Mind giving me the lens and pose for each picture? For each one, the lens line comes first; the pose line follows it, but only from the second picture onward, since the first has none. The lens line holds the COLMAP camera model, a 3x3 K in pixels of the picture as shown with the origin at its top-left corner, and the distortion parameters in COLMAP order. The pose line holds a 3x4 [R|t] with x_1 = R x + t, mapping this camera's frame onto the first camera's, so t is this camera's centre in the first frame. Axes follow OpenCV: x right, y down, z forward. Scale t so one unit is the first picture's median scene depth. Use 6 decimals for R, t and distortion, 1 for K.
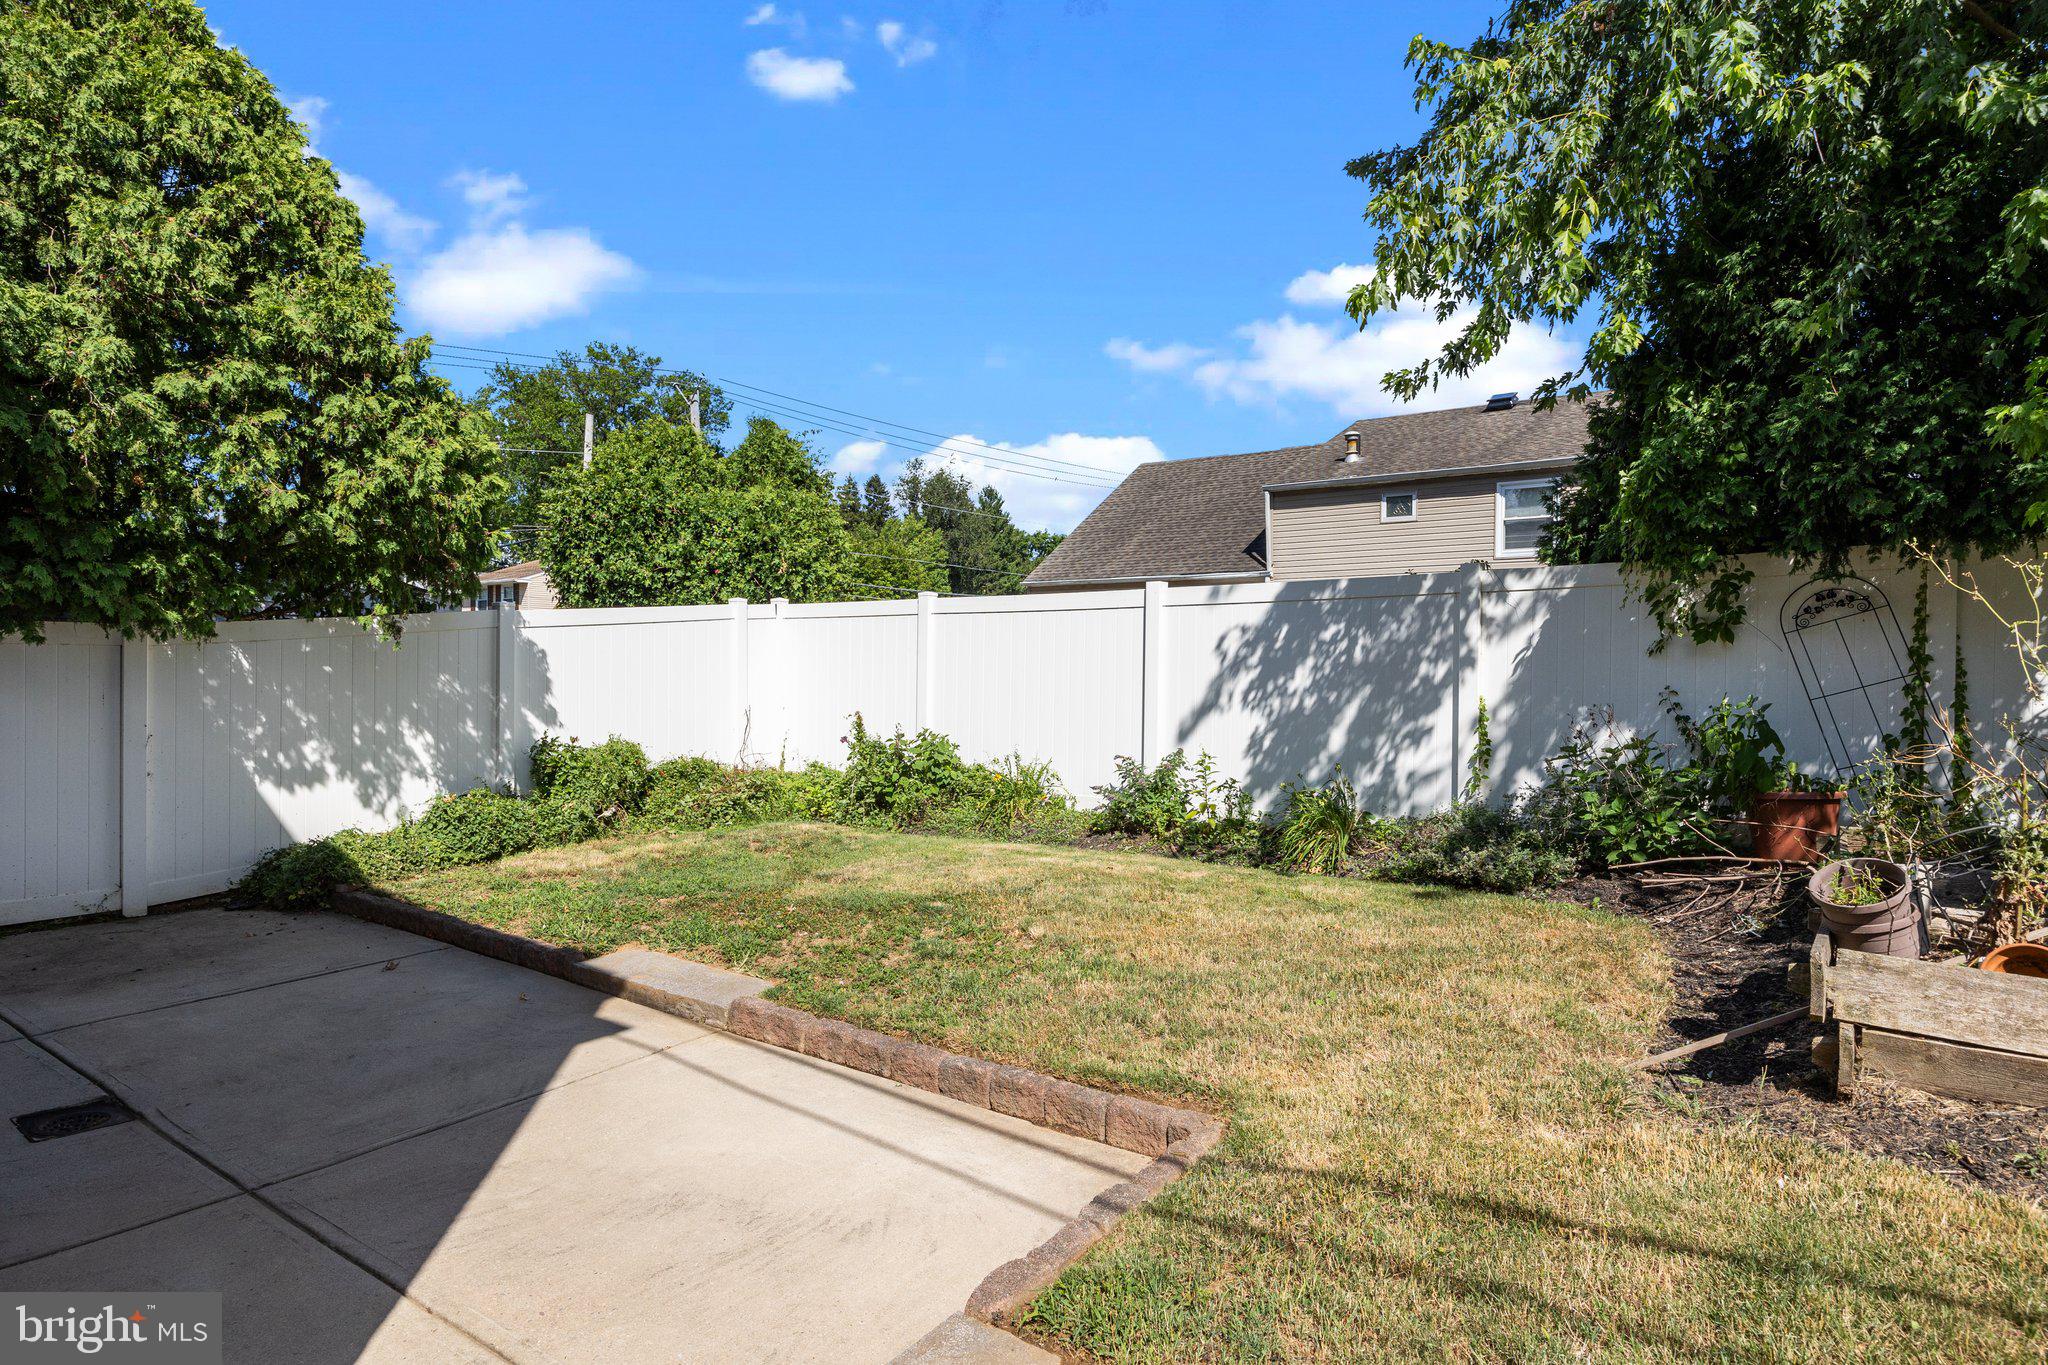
lens RADIAL K [[1088.2, 0, 1027.6], [0, 1088.2, 668.8], [0, 0, 1]] dist [0.000241, 0.001215]
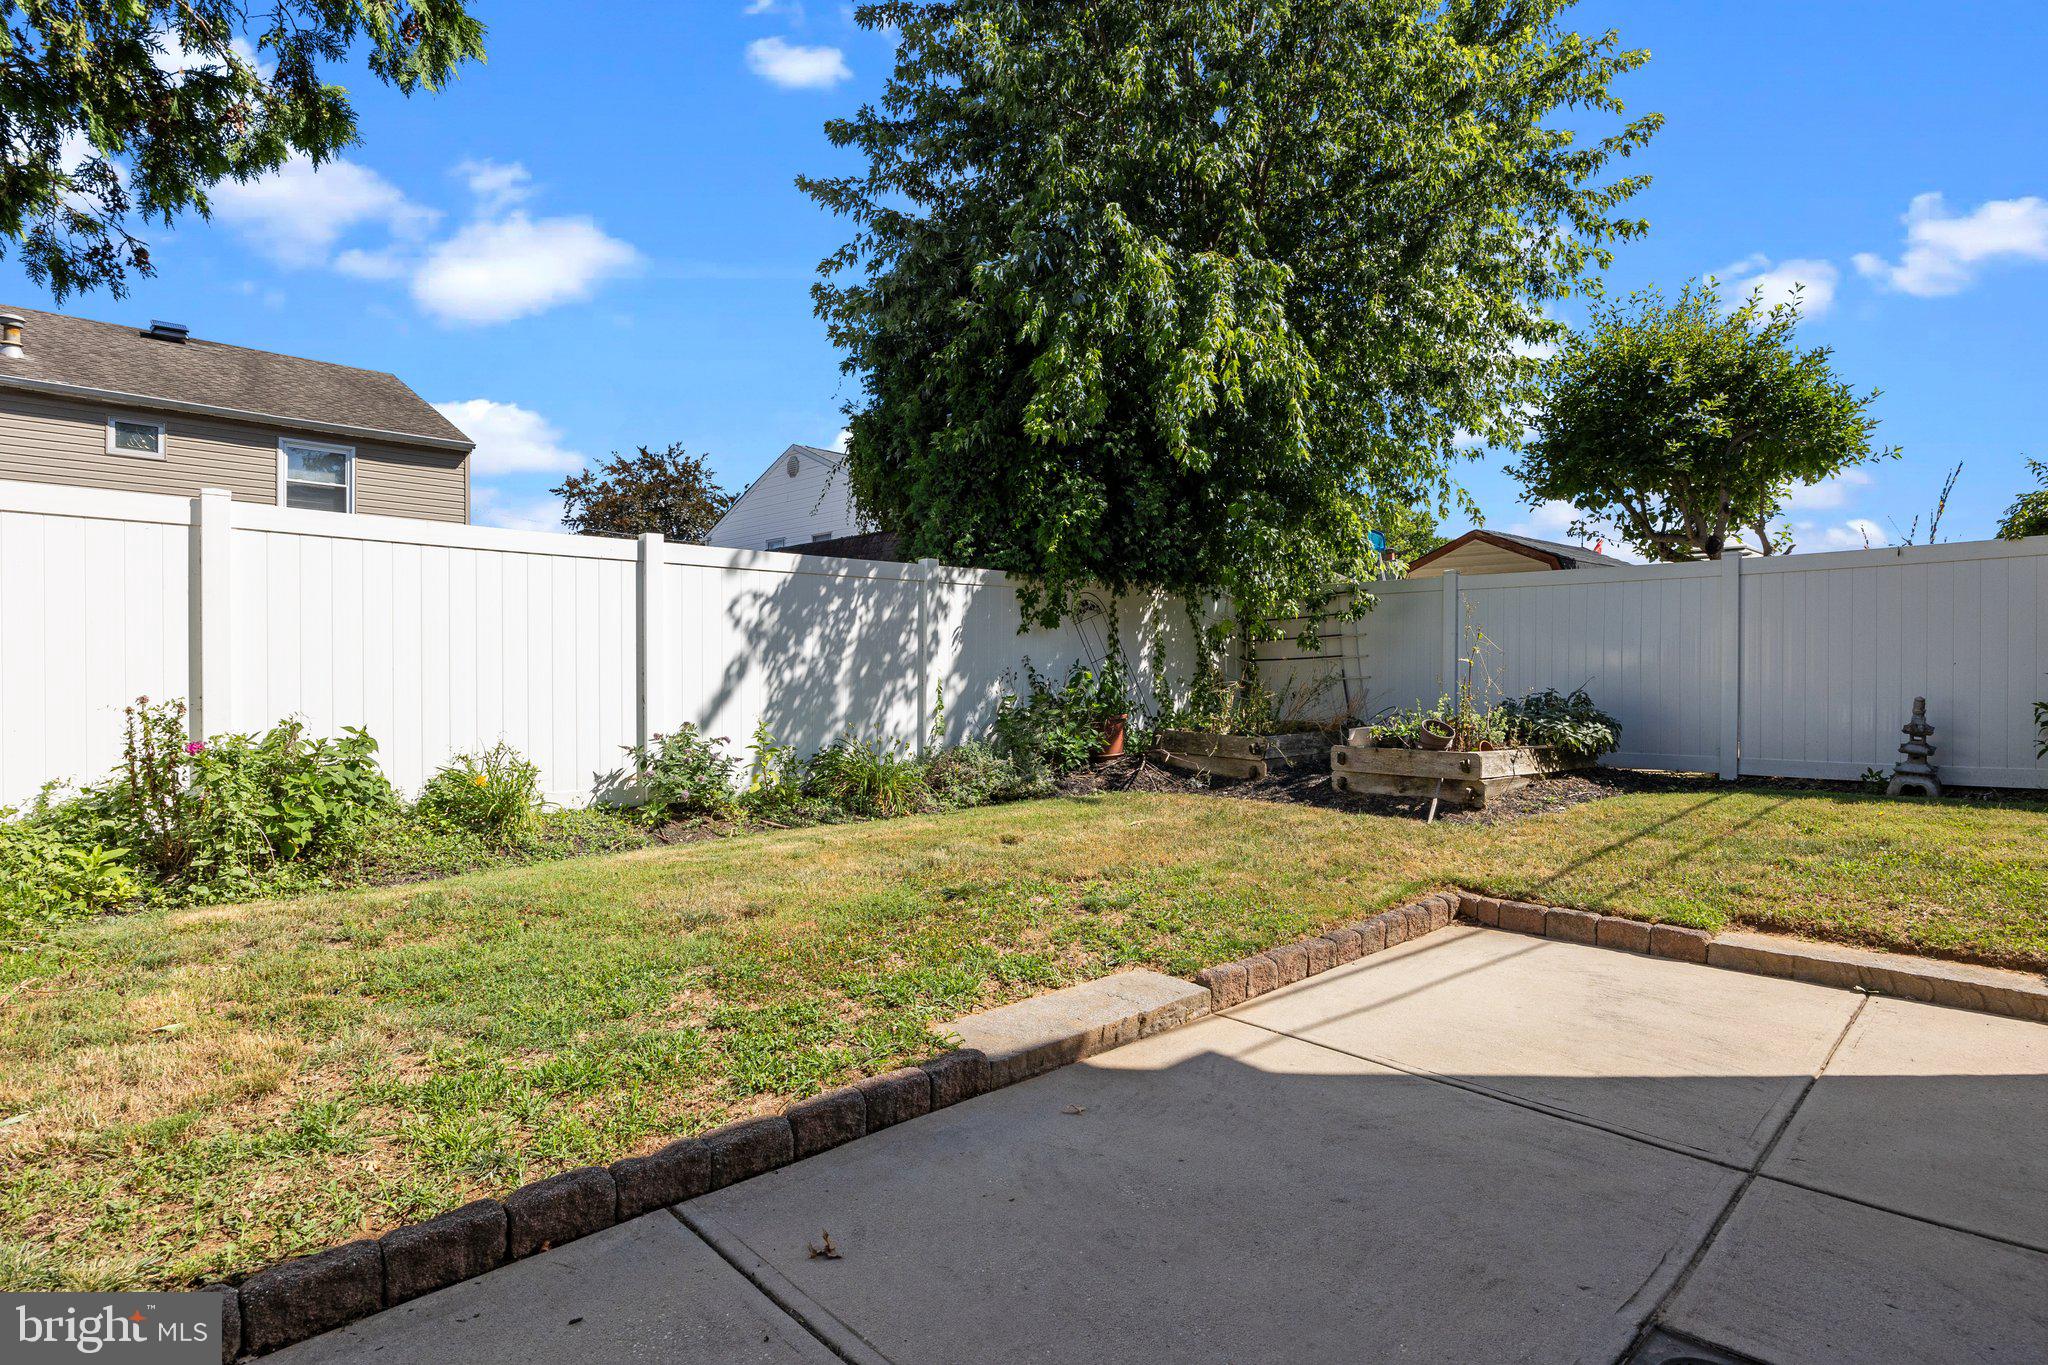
lens RADIAL K [[1089.9, 0, 960.6], [0, 1089.9, 687.5], [0, 0, 1]] dist [-0.015631, -0.000163]
pose [[0.190838, -0.014661, 0.981512, -0.982853], [-0.009071, 0.999819, 0.016698, 0.038995], [-0.981580, -0.012090, 0.190670, 0.847860]]
